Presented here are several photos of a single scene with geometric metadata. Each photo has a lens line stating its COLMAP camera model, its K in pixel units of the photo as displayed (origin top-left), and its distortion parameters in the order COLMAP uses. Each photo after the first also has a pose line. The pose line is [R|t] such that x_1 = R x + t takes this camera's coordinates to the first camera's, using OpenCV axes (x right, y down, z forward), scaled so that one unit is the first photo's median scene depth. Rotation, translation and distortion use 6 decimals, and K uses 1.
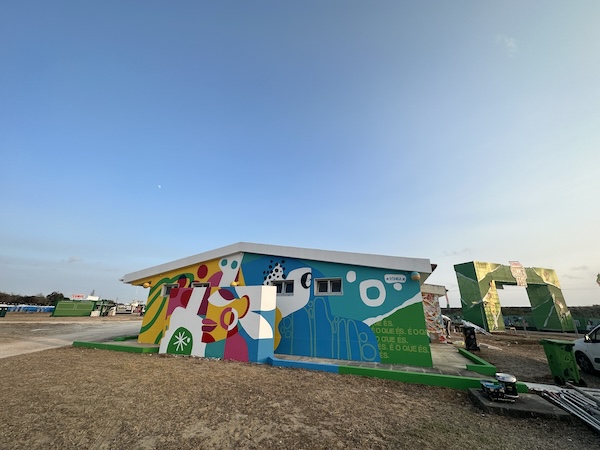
lens RADIAL K [[239.5, 0, 302.5], [0, 239.5, 225.2], [0, 0, 1]] dist [-0.001455, -0.000164]
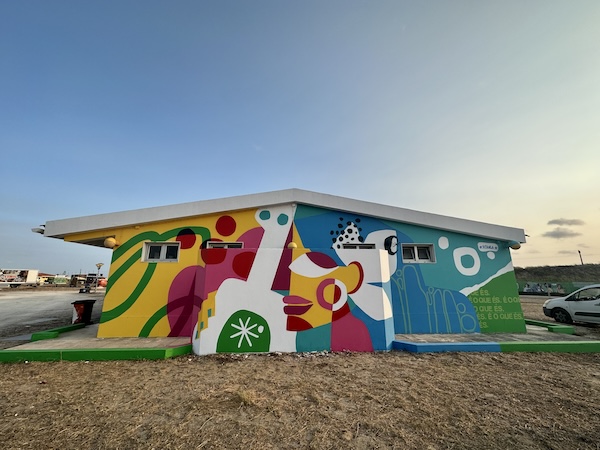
lens RADIAL K [[239.5, 0, 302.5], [0, 239.5, 225.2], [0, 0, 1]] dist [-0.001455, -0.000164]
pose [[0.910903, 0.077090, 0.405355, -0.649886], [-0.127844, 0.986778, 0.099625, 0.131389], [-0.392315, -0.142571, 0.908715, 0.419347]]
